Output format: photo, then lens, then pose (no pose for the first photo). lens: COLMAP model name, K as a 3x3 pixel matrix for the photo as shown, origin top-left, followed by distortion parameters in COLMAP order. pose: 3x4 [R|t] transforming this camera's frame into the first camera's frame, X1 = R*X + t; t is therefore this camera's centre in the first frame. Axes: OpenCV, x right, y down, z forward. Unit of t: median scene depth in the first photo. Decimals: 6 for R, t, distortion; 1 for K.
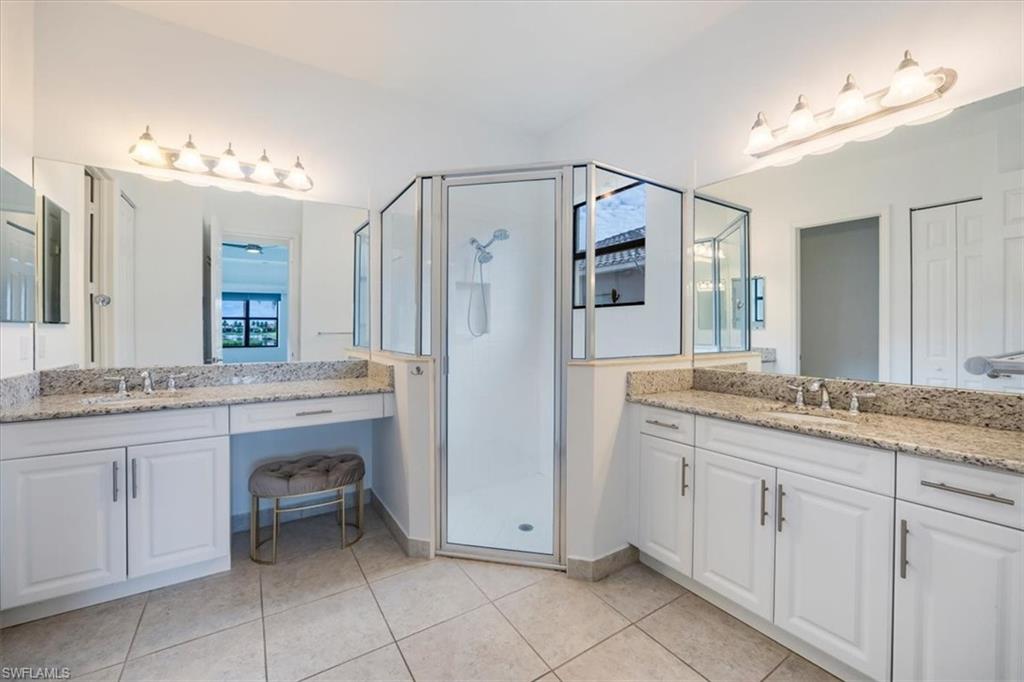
lens RADIAL K [[410.0, 0, 512.2], [0, 410.0, 338.2], [0, 0, 1]] dist [-0.002784, 0.000112]
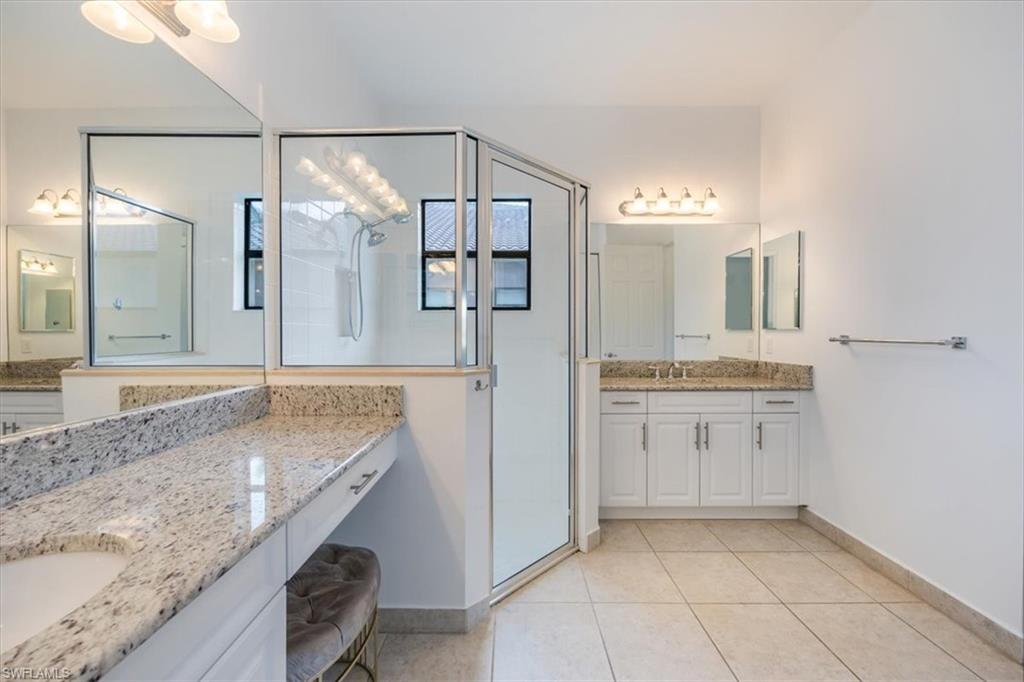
lens RADIAL K [[410.0, 0, 512.2], [0, 410.0, 338.2], [0, 0, 1]] dist [-0.002784, 0.000112]
pose [[0.536646, -0.016691, 0.843642, -0.947897], [0.014072, 0.999842, 0.010830, -0.020019], [-0.843690, 0.006060, 0.536796, 0.590052]]
